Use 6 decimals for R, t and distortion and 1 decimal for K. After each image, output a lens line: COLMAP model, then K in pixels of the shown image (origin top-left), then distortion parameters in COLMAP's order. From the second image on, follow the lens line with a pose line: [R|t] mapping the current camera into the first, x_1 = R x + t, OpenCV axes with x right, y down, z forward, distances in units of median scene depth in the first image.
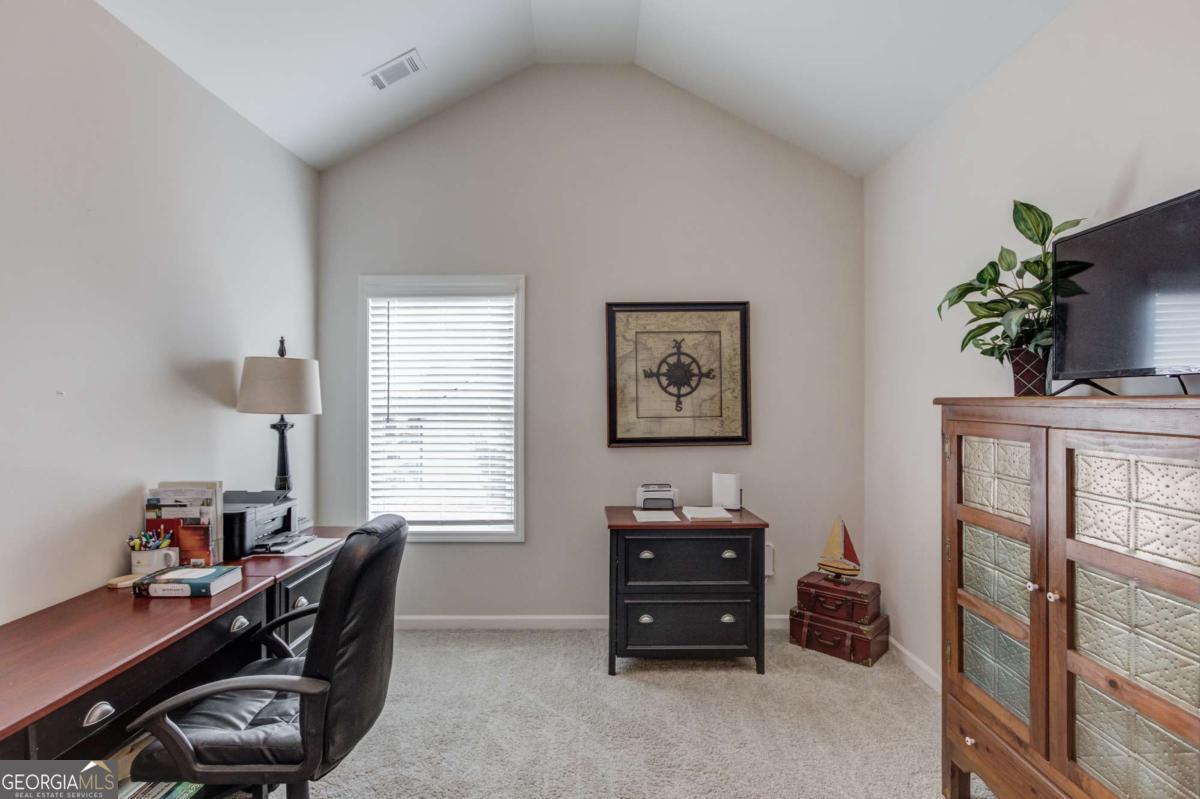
lens RADIAL K [[583.2, 0, 600.8], [0, 583.2, 399.7], [0, 0, 1]] dist [0.005740, 0.000667]
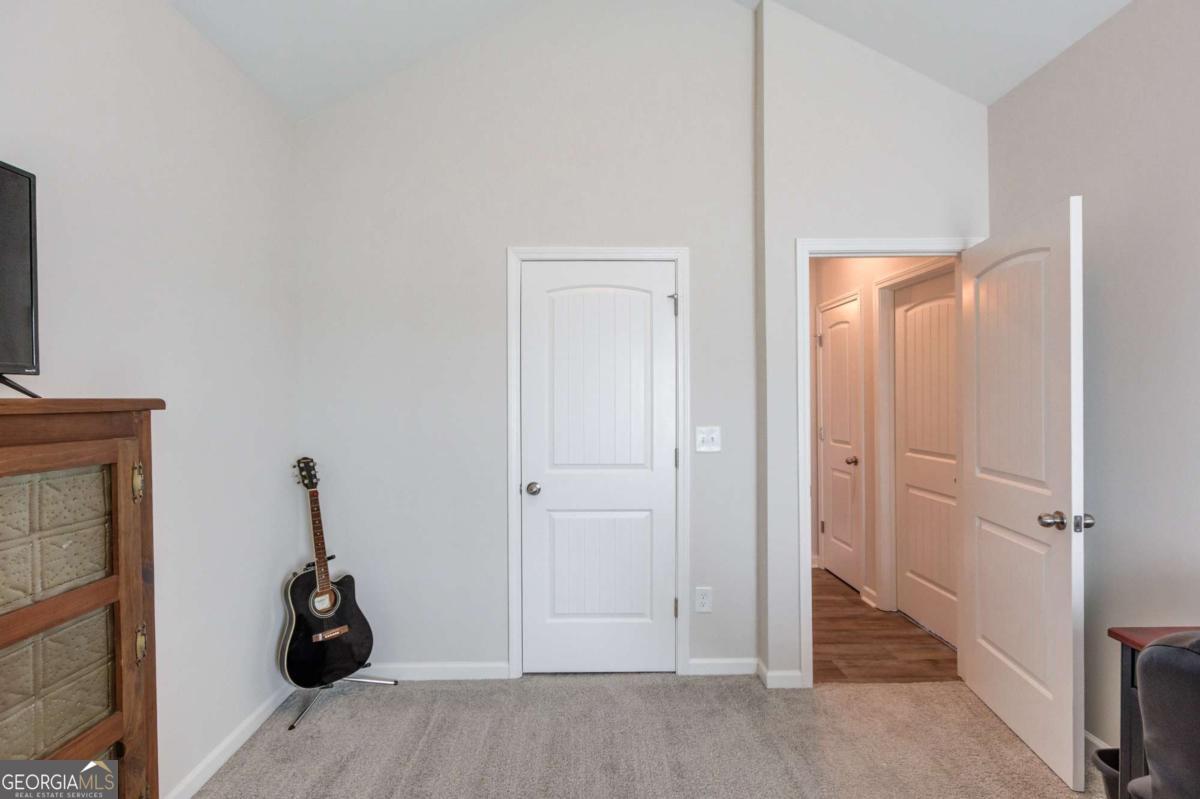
lens RADIAL K [[583.2, 0, 596.4], [0, 583.2, 402.6], [0, 0, 1]] dist [0.005740, 0.000667]
pose [[-0.999805, 0.004591, -0.019191, 0.174347], [0.004510, 0.999981, 0.004267, -0.000494], [0.019210, 0.004180, -0.999807, 1.819431]]
